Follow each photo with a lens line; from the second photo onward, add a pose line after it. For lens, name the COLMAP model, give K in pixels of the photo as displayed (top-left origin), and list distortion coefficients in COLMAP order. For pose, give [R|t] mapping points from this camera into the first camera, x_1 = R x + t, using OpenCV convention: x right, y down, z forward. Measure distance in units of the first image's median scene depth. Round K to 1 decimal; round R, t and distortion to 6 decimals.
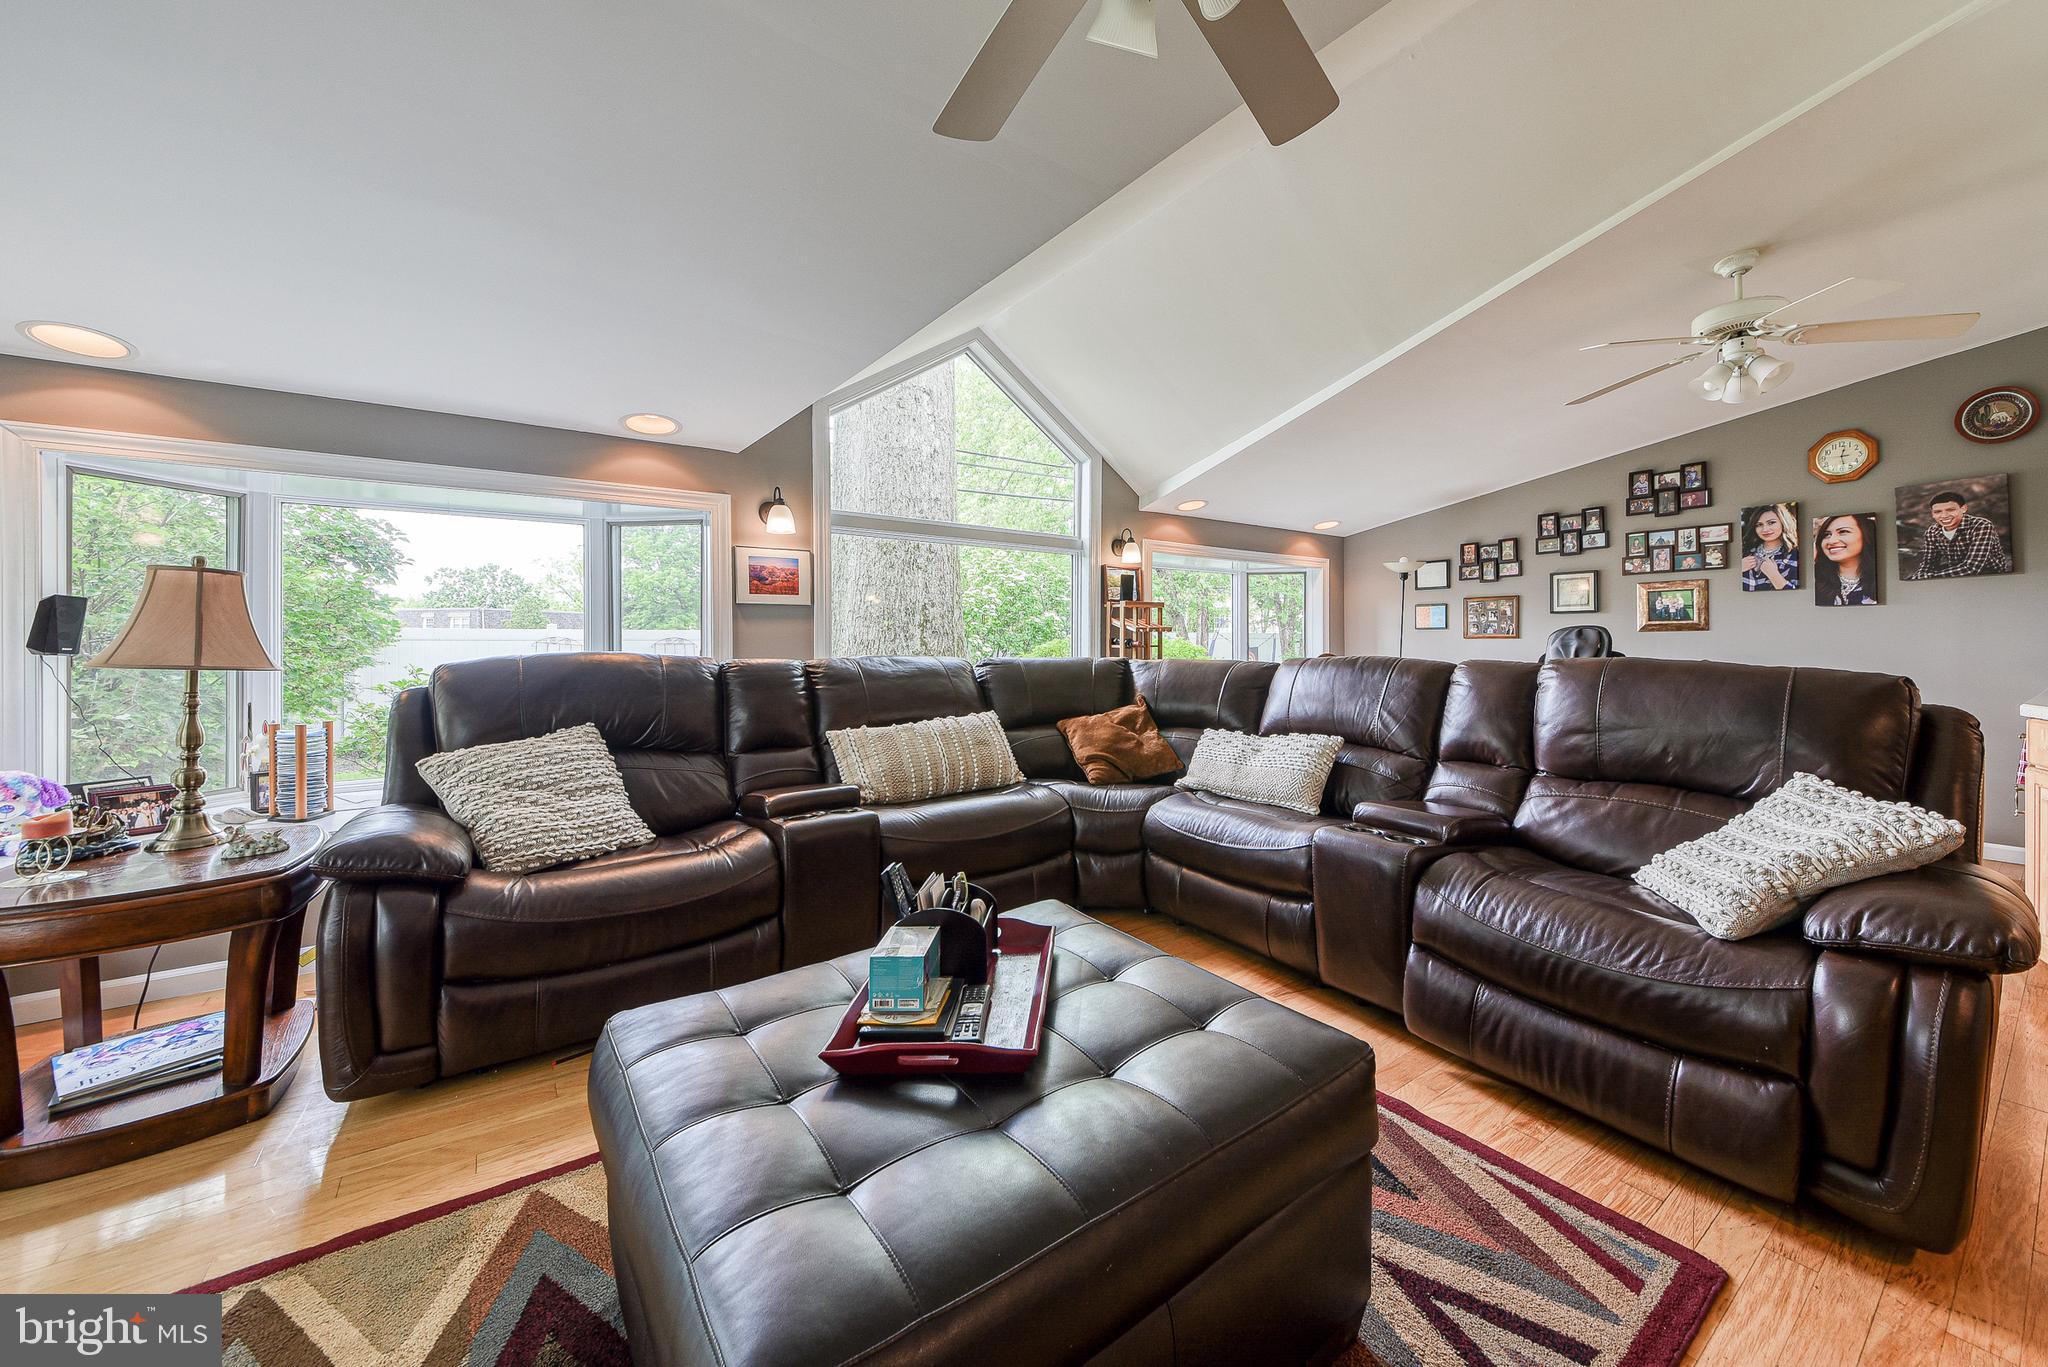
lens RADIAL K [[723.9, 0, 1078.2], [0, 723.9, 652.0], [0, 0, 1]] dist [0.031915, -0.011745]
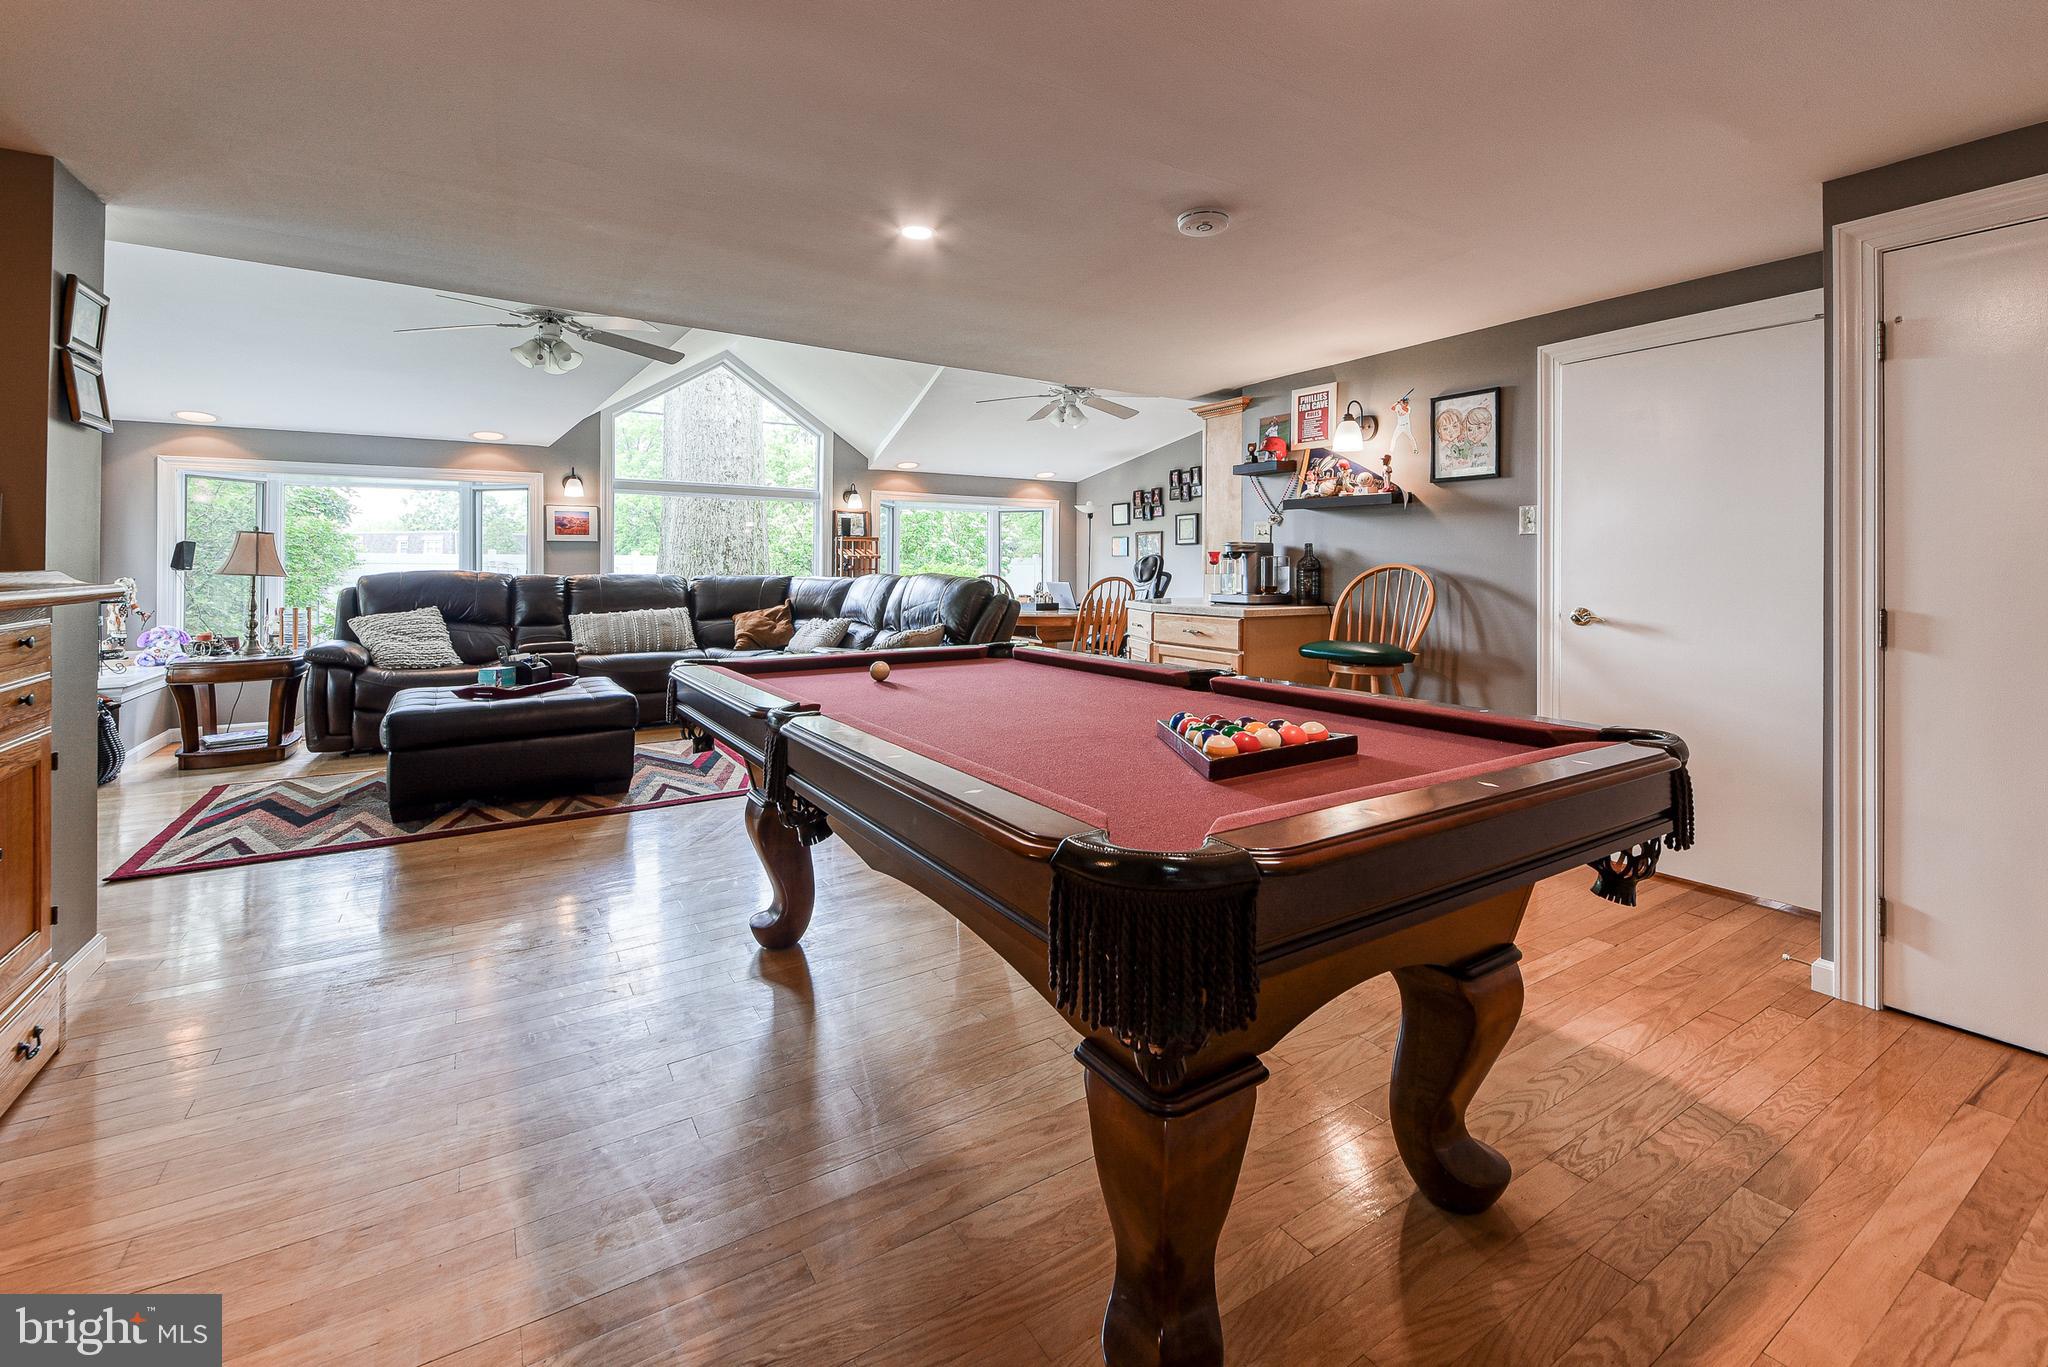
lens RADIAL K [[840.1, 0, 1071.0], [0, 840.1, 574.9], [0, 0, 1]] dist [0.000766, 0.000231]
pose [[0.998466, 0.002037, -0.055331, 0.666339], [-0.002396, 0.999977, -0.006421, 0.014400], [0.055316, 0.006543, 0.998447, -0.660293]]
